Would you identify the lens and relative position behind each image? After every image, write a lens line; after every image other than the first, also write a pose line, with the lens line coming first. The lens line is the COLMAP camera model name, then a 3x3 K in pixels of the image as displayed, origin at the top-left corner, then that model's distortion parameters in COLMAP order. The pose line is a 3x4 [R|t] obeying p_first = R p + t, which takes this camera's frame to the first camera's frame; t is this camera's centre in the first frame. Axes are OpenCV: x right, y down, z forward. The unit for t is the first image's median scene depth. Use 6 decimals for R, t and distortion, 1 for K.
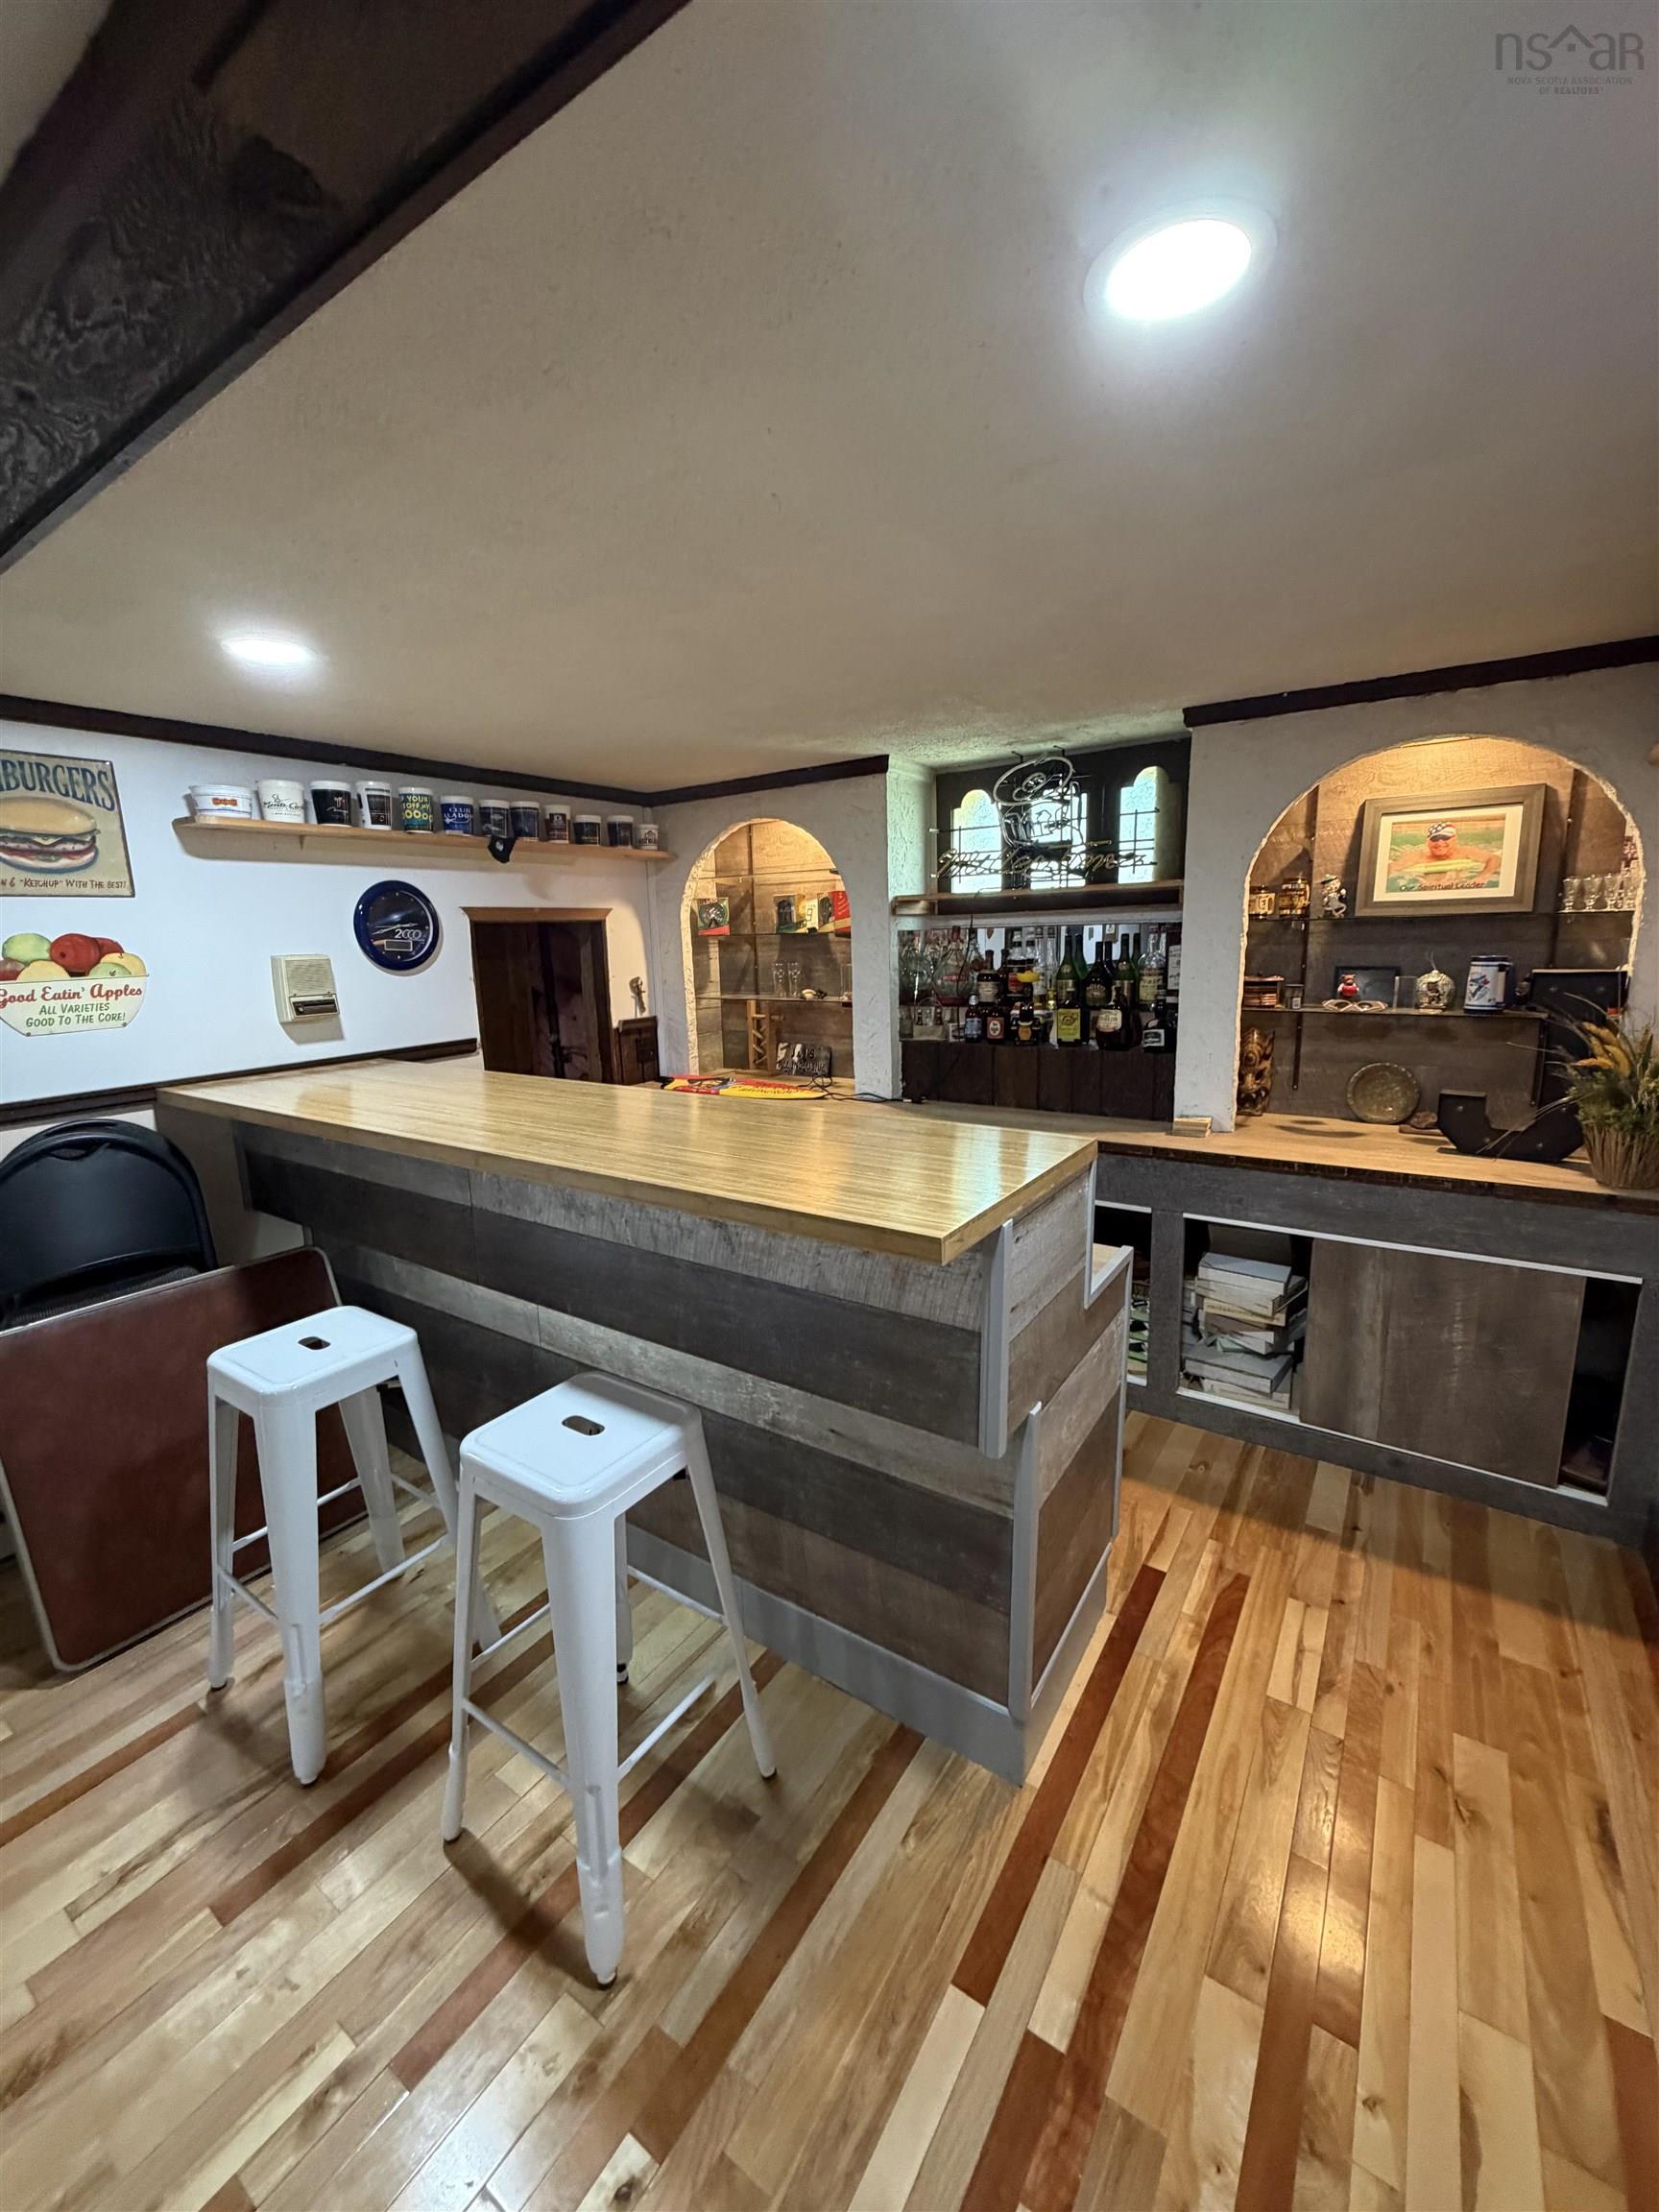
lens RADIAL K [[881.3, 0, 828.4], [0, 881.3, 1103.9], [0, 0, 1]] dist [-0.002817, 0.000137]
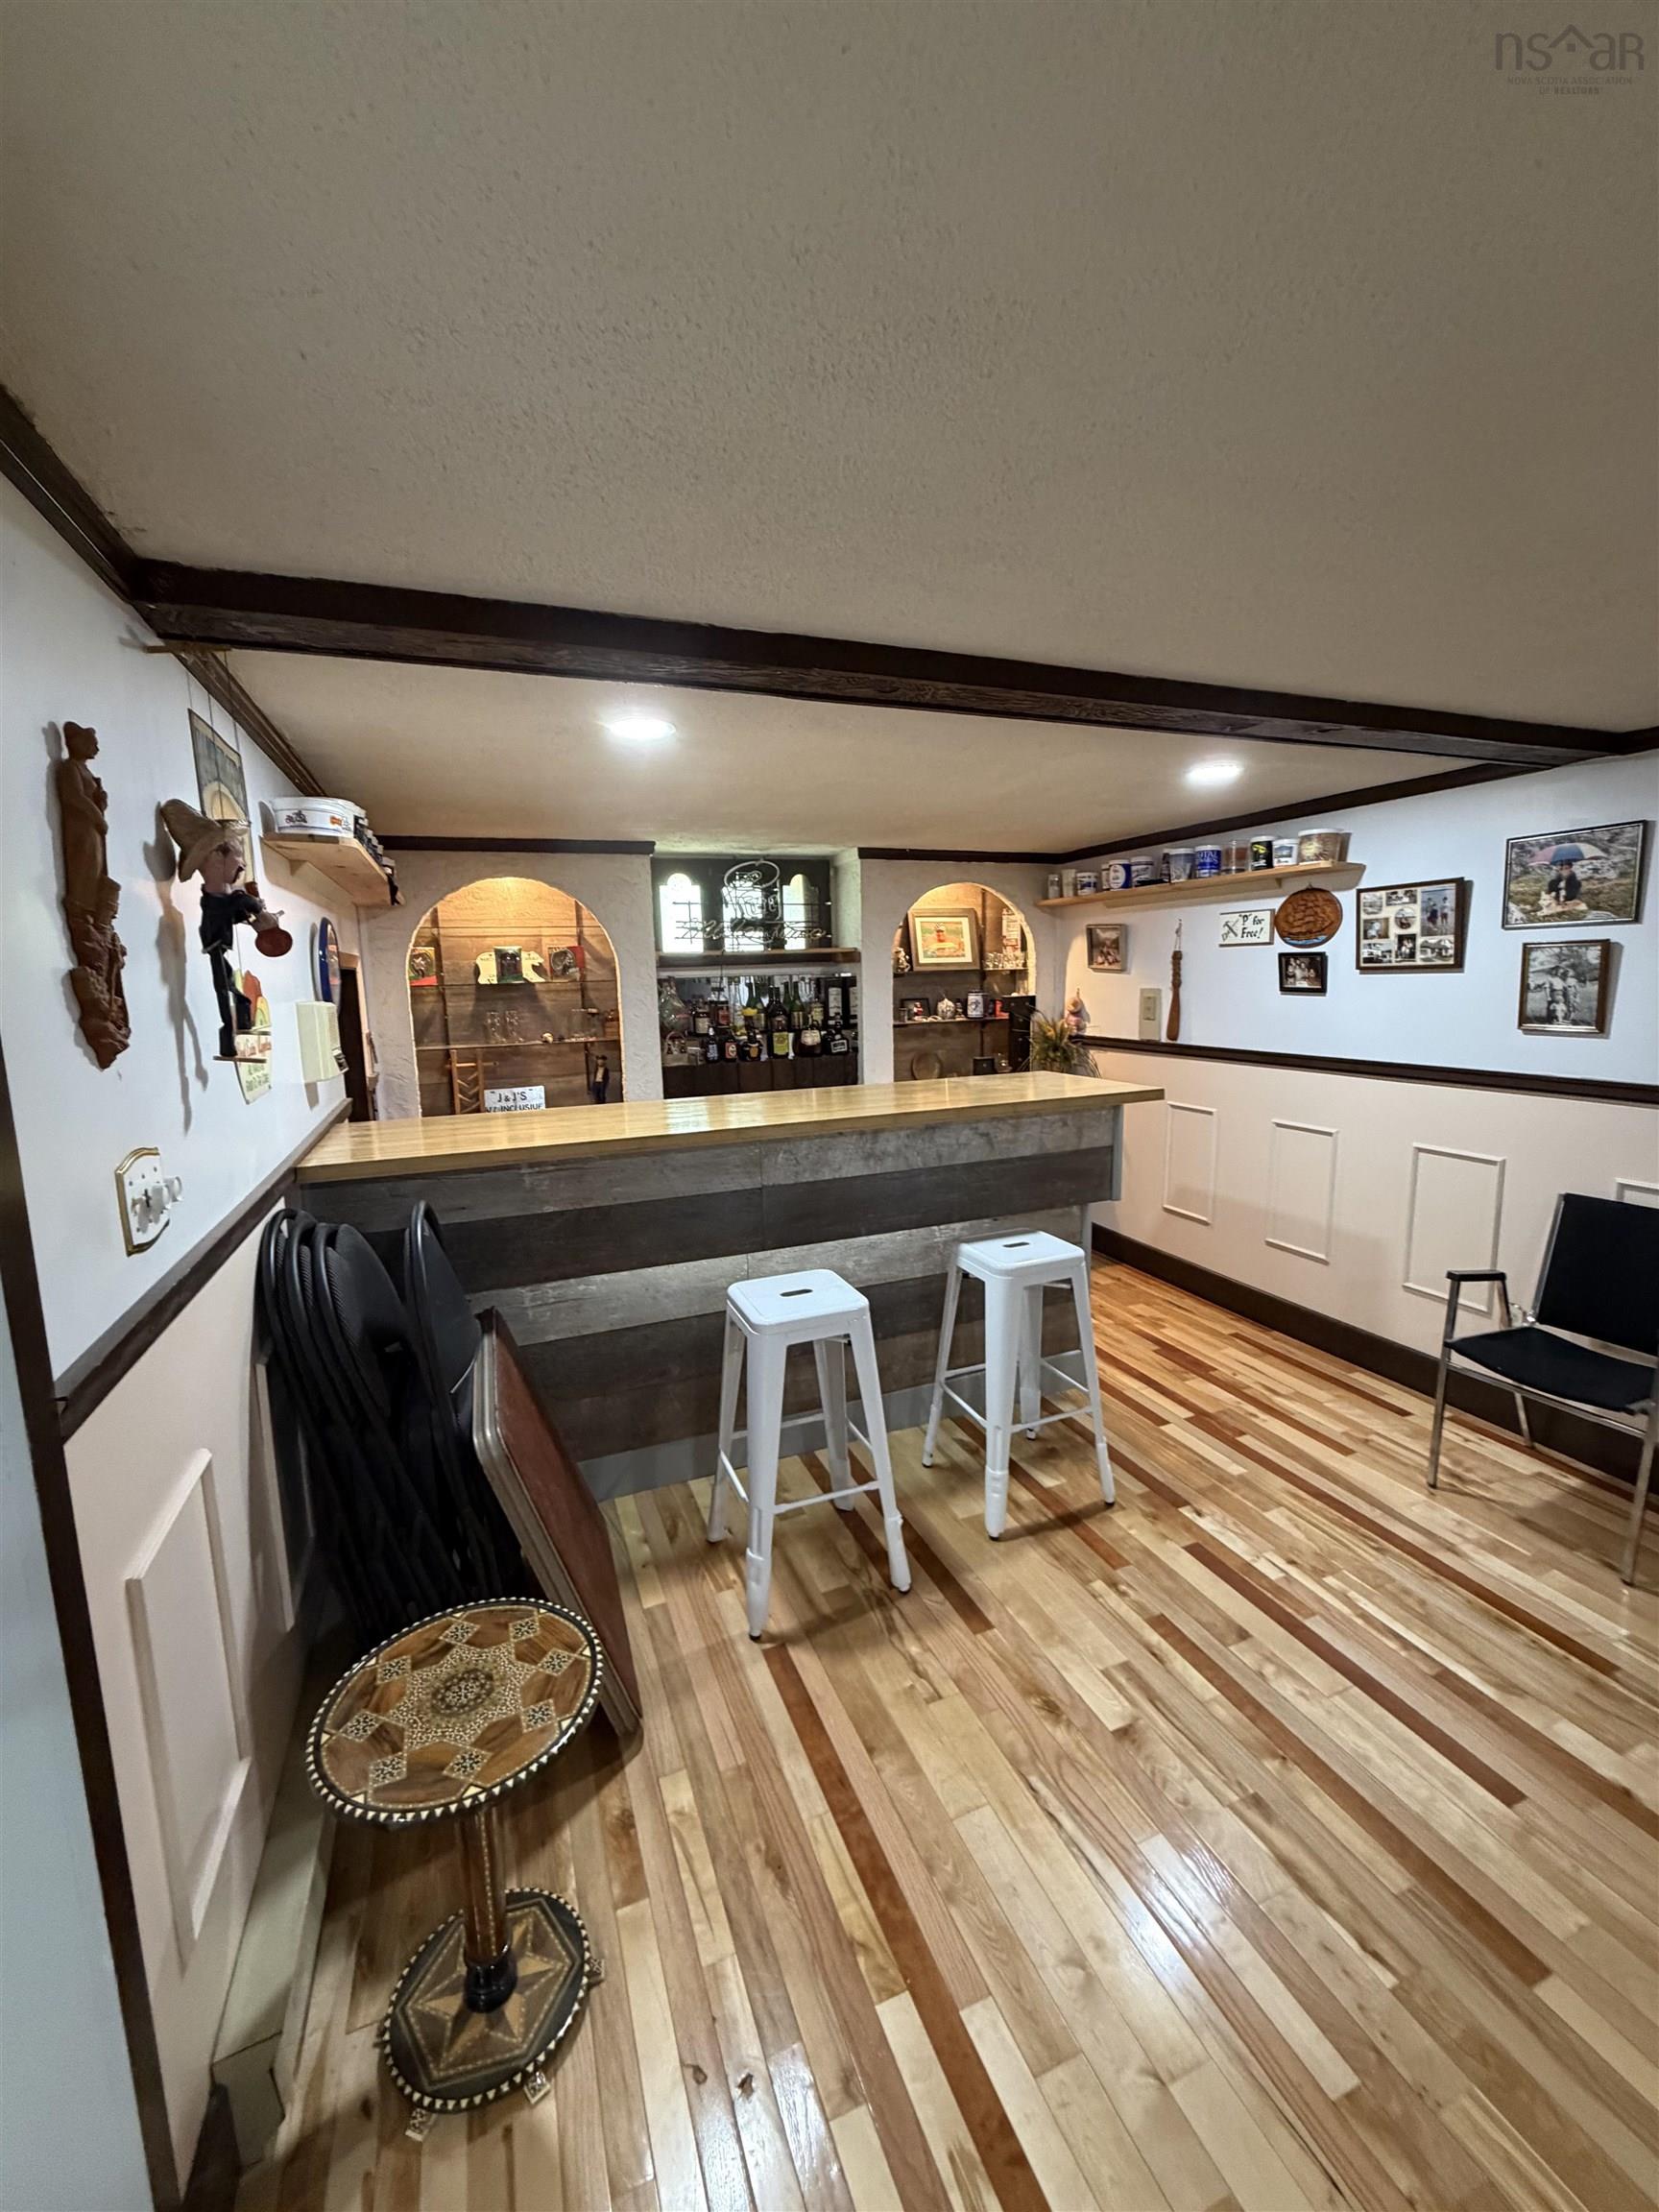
lens RADIAL K [[881.3, 0, 831.7], [0, 881.3, 1103.5], [0, 0, 1]] dist [-0.002817, 0.000137]
pose [[0.557968, -0.111835, 0.822293, -1.047782], [0.169130, 0.985406, 0.019256, -0.006945], [-0.812445, 0.128330, 0.568739, 0.139238]]
